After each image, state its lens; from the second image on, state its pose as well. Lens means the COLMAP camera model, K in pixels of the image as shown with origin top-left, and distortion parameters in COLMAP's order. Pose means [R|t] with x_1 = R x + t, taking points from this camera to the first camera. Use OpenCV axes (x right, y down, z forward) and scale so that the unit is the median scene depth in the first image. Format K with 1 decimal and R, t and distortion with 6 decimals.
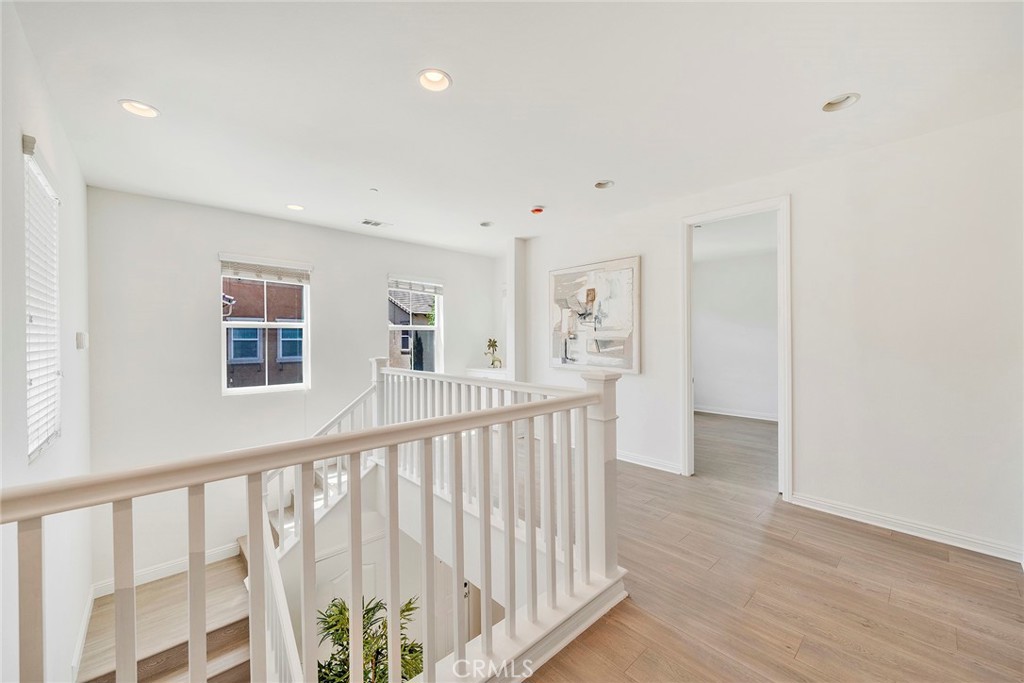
lens RADIAL K [[385.8, 0, 509.6], [0, 385.8, 337.3], [0, 0, 1]] dist [-0.001645, -0.000124]
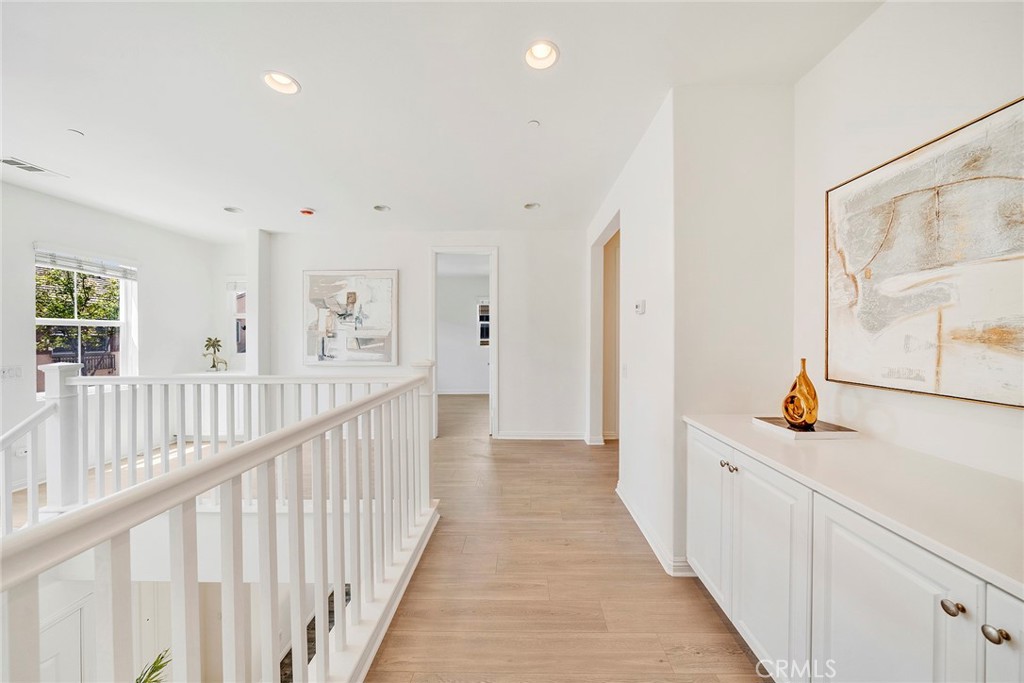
lens RADIAL K [[359.9, 0, 511.3], [0, 359.9, 337.8], [0, 0, 1]] dist [-0.004224, 0.000008]
pose [[0.686669, -0.003796, 0.726961, -0.226285], [-0.000116, 0.999986, 0.005332, 0.000310], [-0.726971, -0.003745, 0.686658, -0.048464]]
